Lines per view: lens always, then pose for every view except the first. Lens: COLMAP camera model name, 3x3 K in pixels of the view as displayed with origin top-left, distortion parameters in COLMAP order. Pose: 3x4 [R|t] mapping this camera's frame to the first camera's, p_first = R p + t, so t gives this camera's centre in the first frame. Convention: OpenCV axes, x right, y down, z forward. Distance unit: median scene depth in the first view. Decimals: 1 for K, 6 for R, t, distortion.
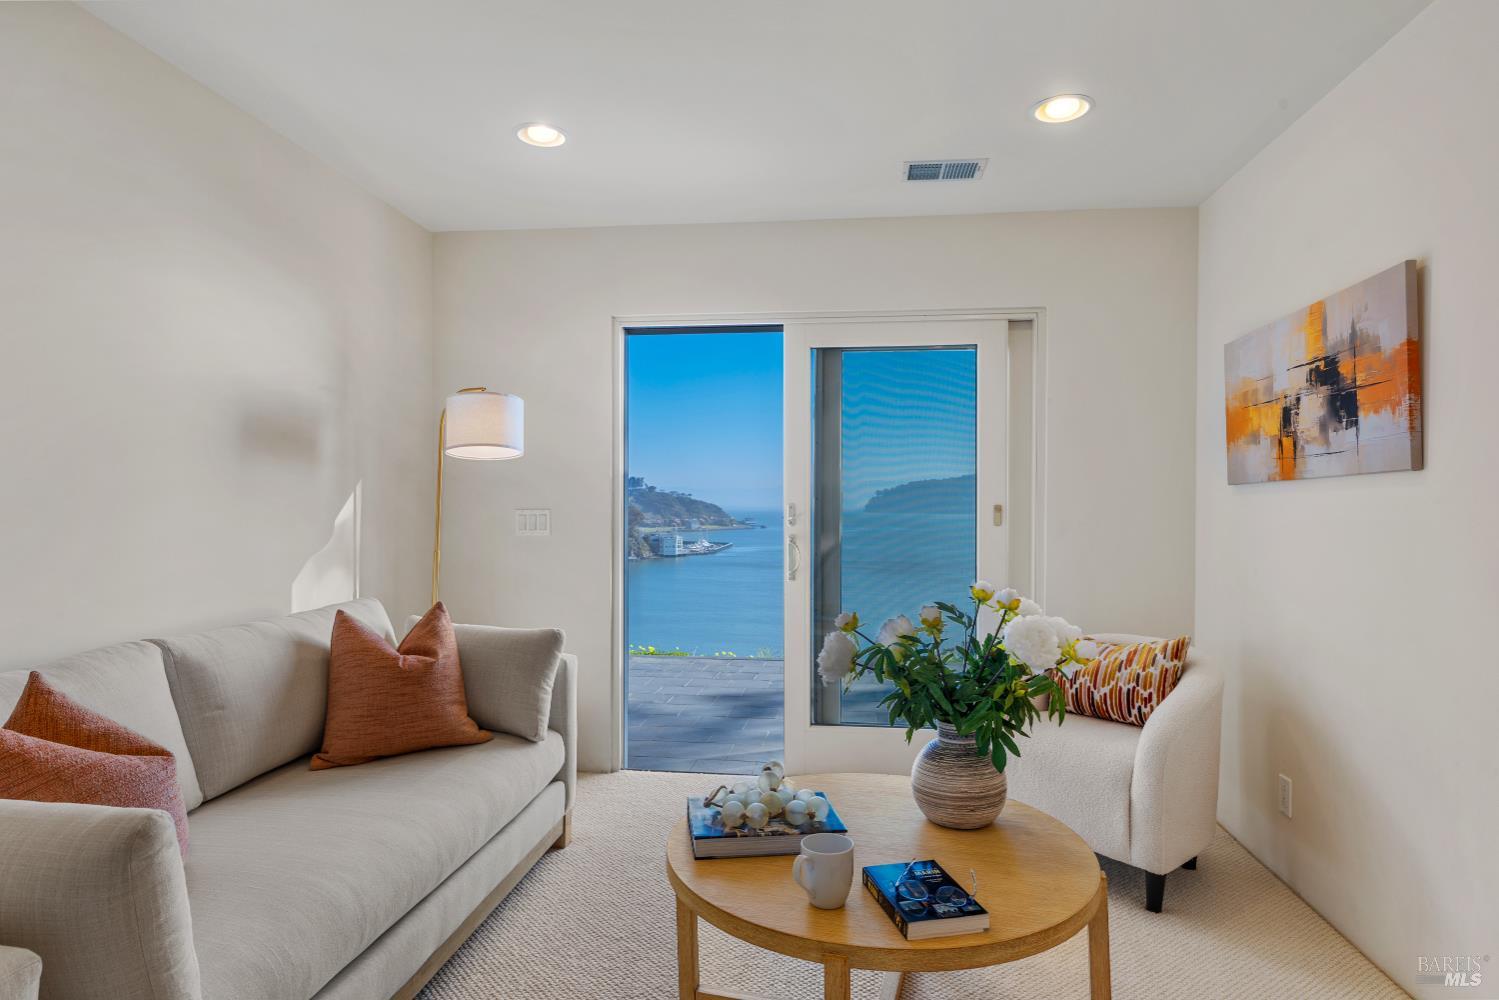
lens RADIAL K [[827.8, 0, 762.3], [0, 827.8, 511.7], [0, 0, 1]] dist [0.000787, -0.004660]
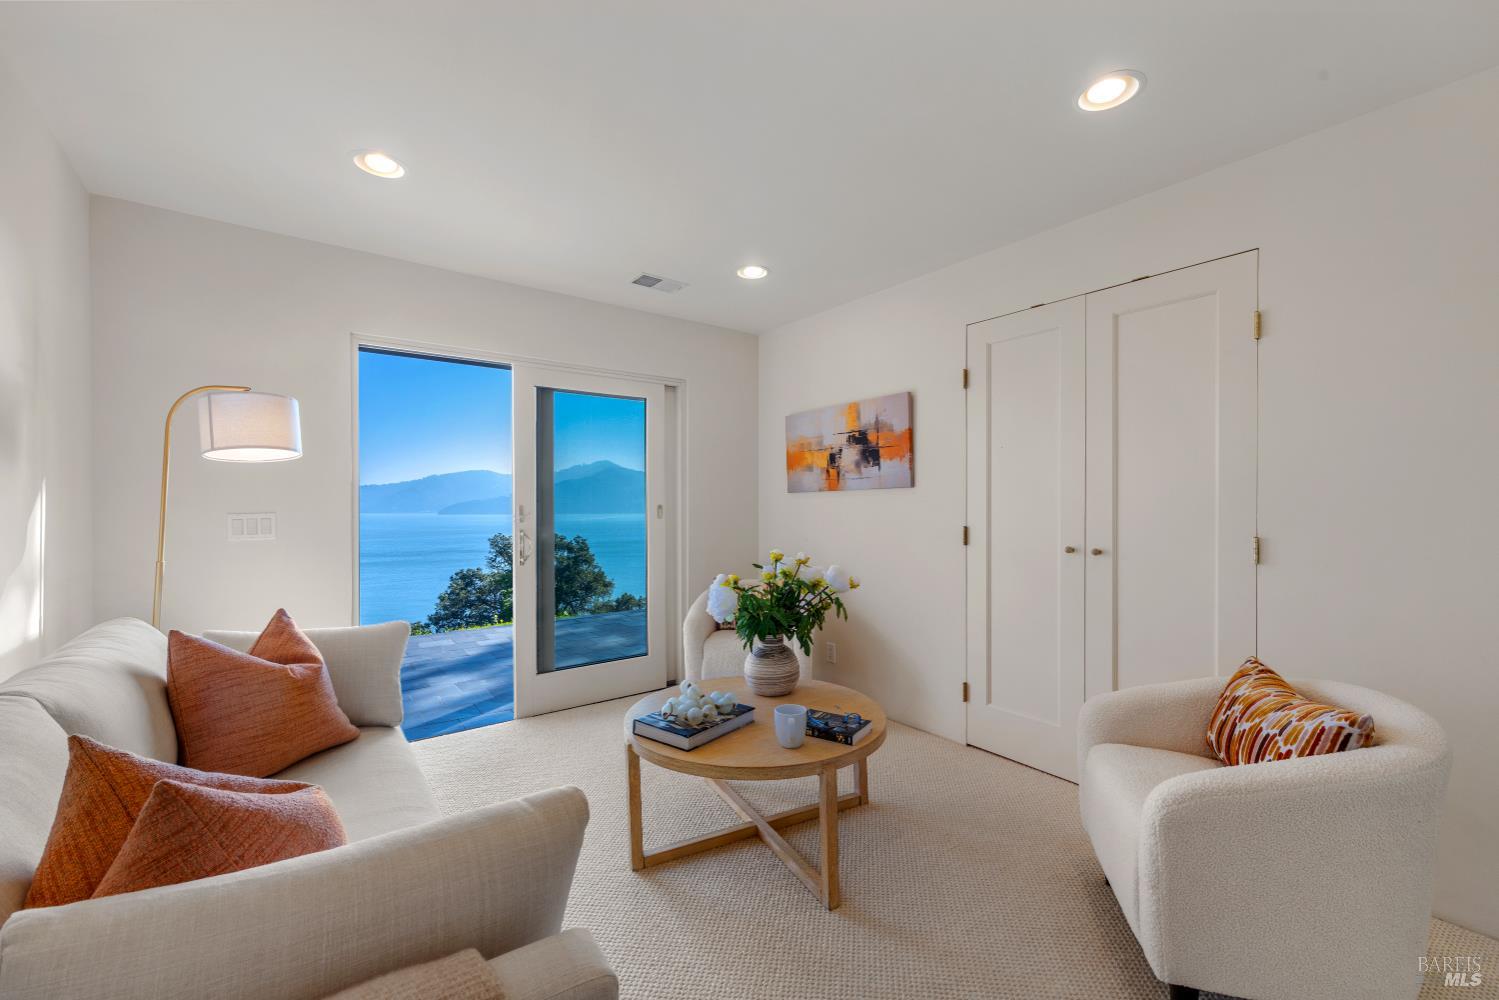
lens RADIAL K [[597.6, 0, 747.3], [0, 597.6, 512.2], [0, 0, 1]] dist [-0.001593, 0.000822]
pose [[0.725170, -0.016794, 0.688365, -0.511651], [0.013244, 0.999858, 0.010442, -0.005588], [-0.688443, 0.001545, 0.725289, 0.122271]]
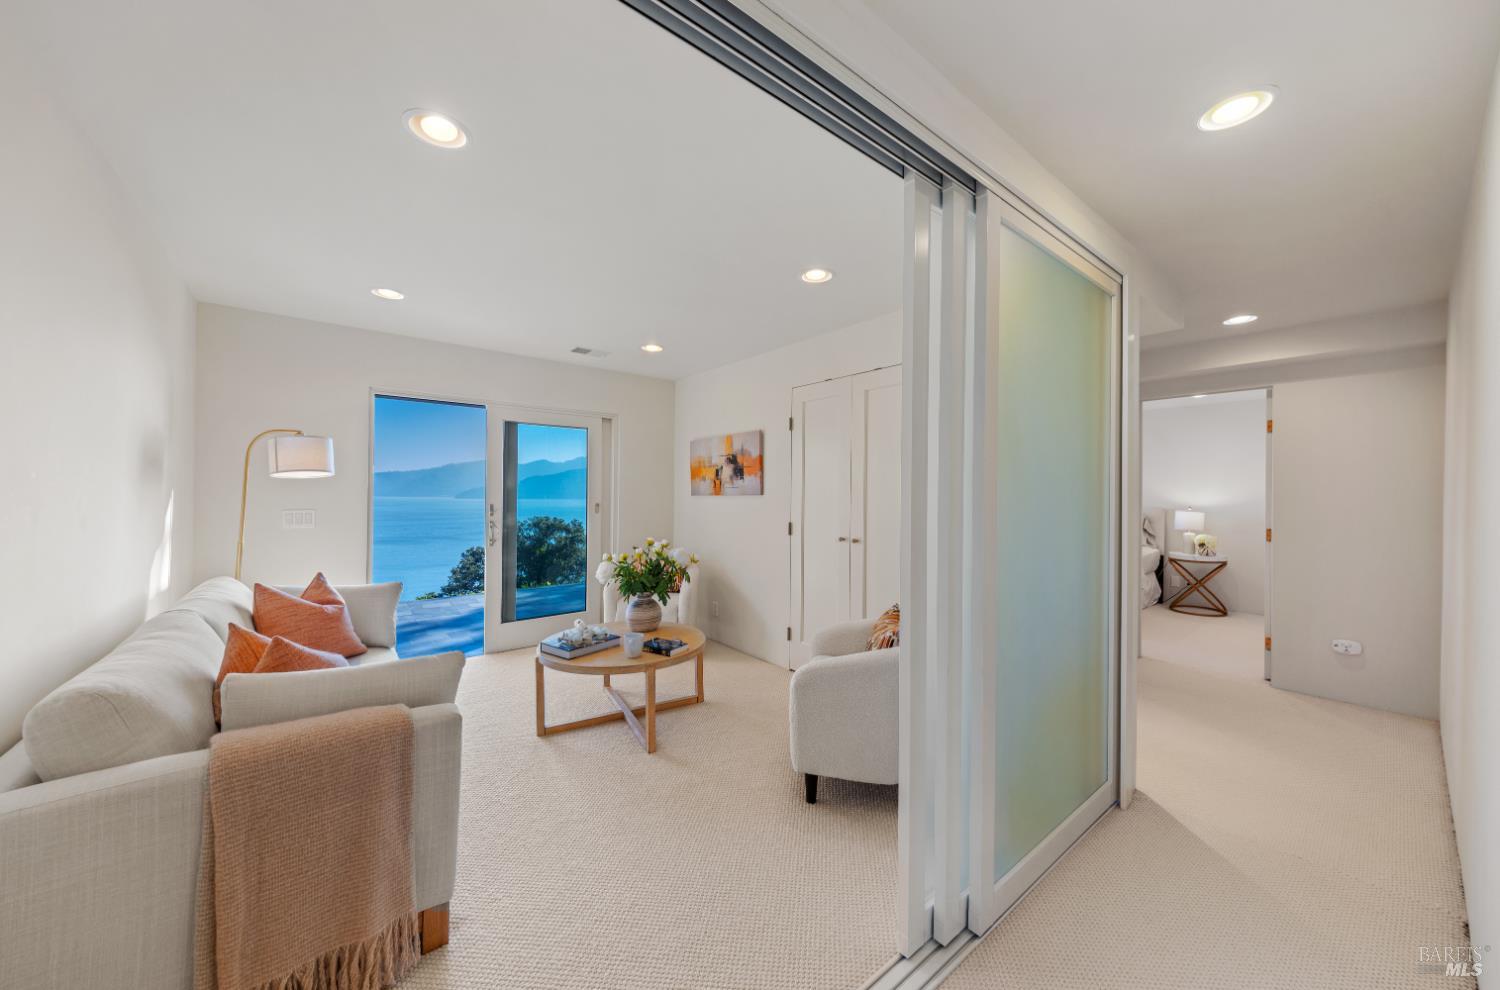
lens RADIAL K [[518.7, 0, 750.5], [0, 518.7, 491.8], [0, 0, 1]] dist [-0.000370, -0.000421]
pose [[0.697409, 0.002022, 0.716671, -0.568966], [0.001117, 0.999992, -0.003909, -0.045779], [-0.716673, 0.003527, 0.697401, -0.313939]]
